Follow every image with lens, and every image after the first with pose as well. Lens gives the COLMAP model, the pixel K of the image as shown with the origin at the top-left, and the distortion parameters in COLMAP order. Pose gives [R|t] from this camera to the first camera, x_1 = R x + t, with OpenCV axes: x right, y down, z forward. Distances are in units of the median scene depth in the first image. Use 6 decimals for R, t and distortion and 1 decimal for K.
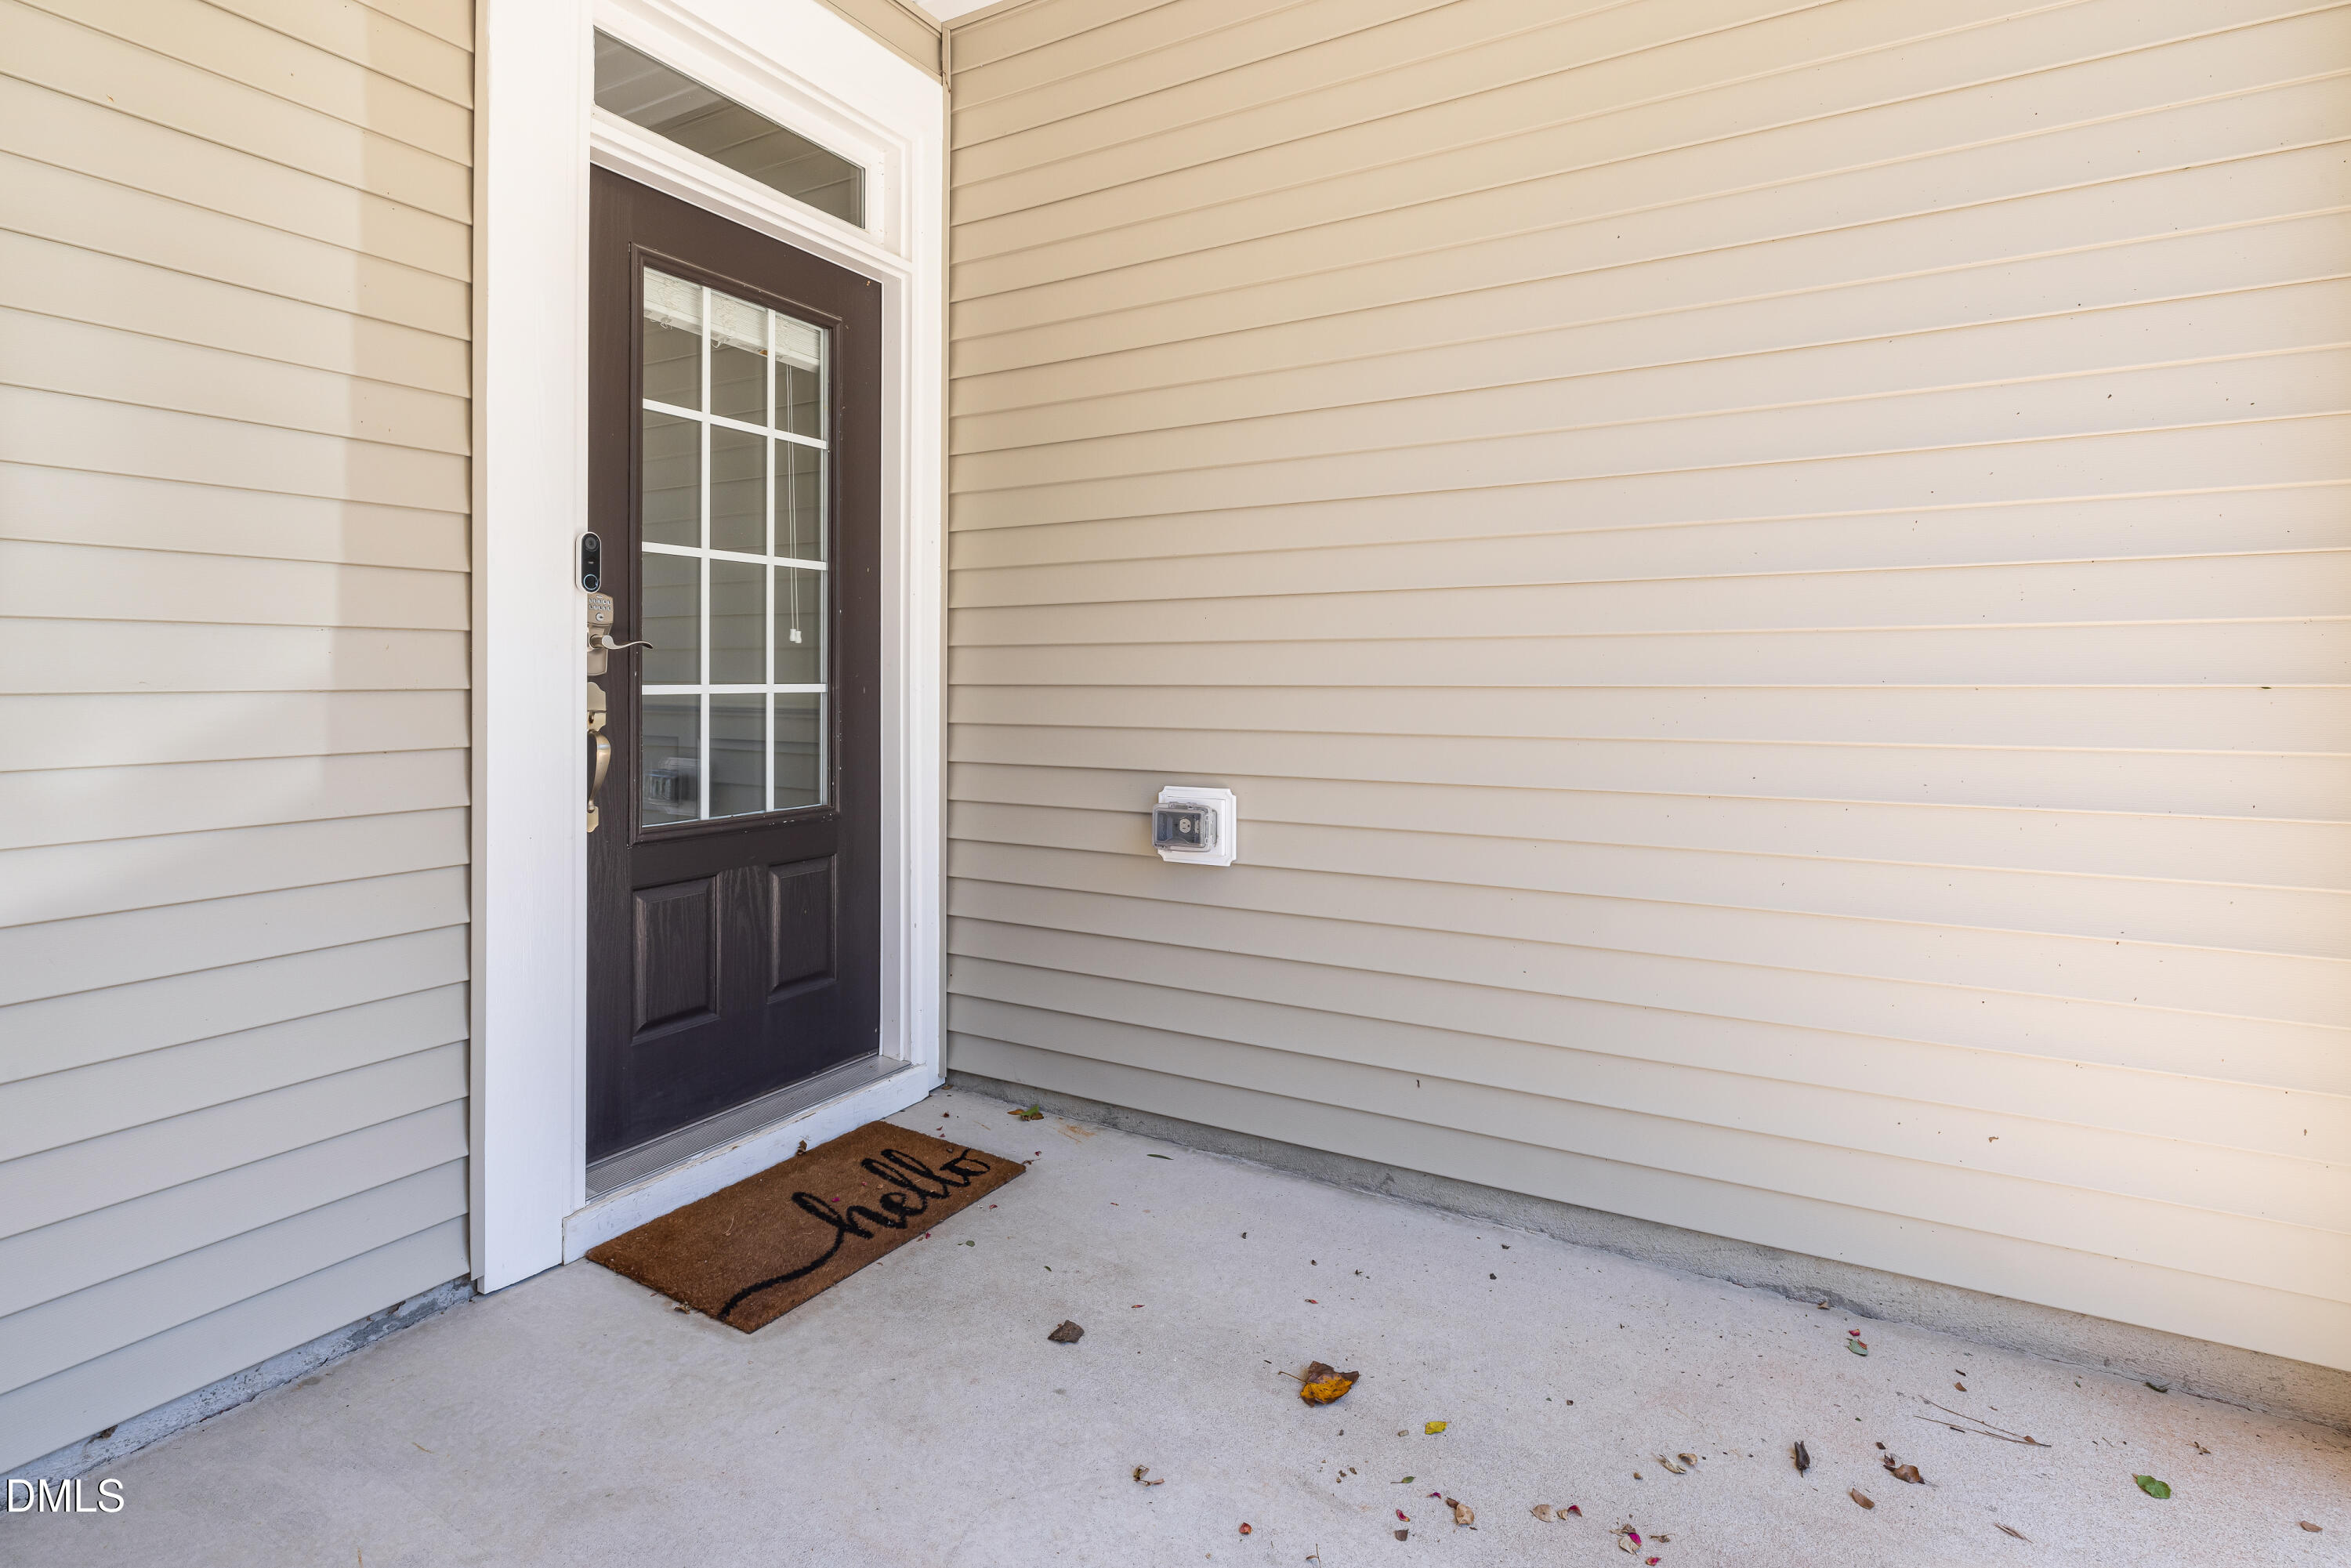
lens RADIAL K [[1181.2, 0, 1124.8], [0, 1181.2, 655.2], [0, 0, 1]] dist [-0.002459, -0.000007]
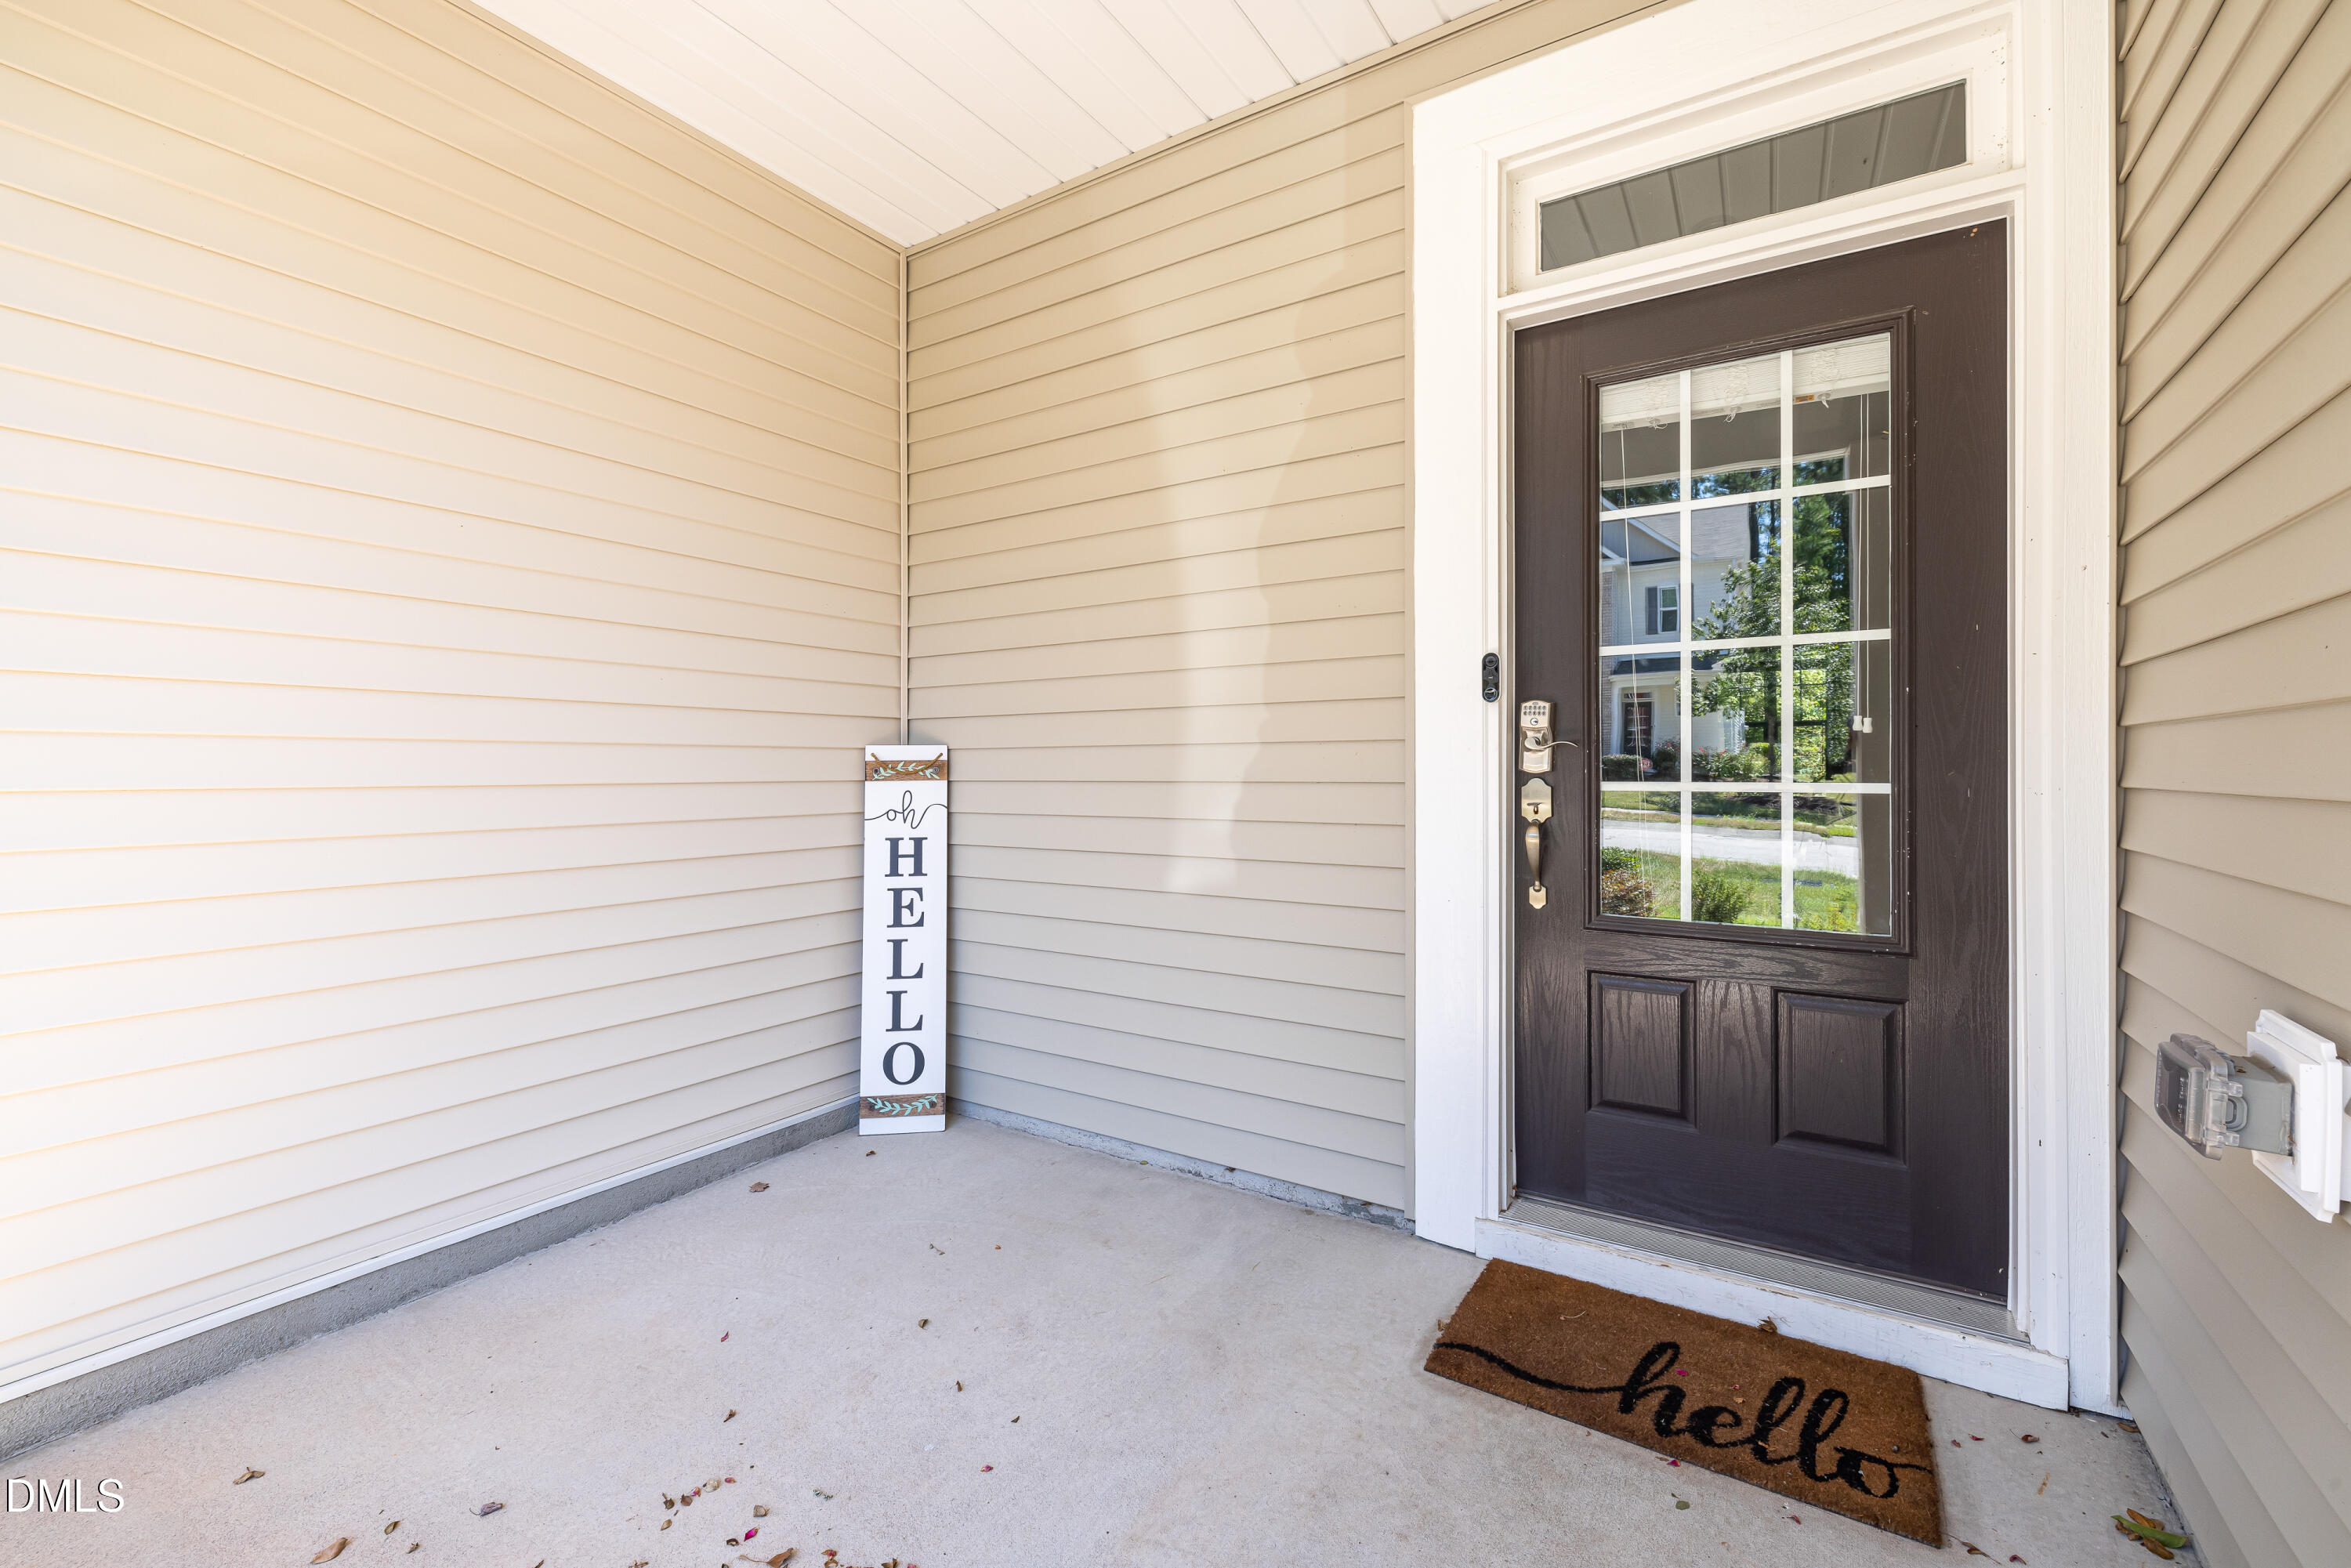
lens RADIAL K [[984.1, 0, 1157.9], [0, 984.1, 756.9], [0, 0, 1]] dist [-0.002070, -0.000325]
pose [[-0.035241, -0.009959, -0.999329, 0.514723], [0.019163, 0.999760, -0.010639, 0.005269], [0.999195, -0.019525, -0.035042, 0.663155]]
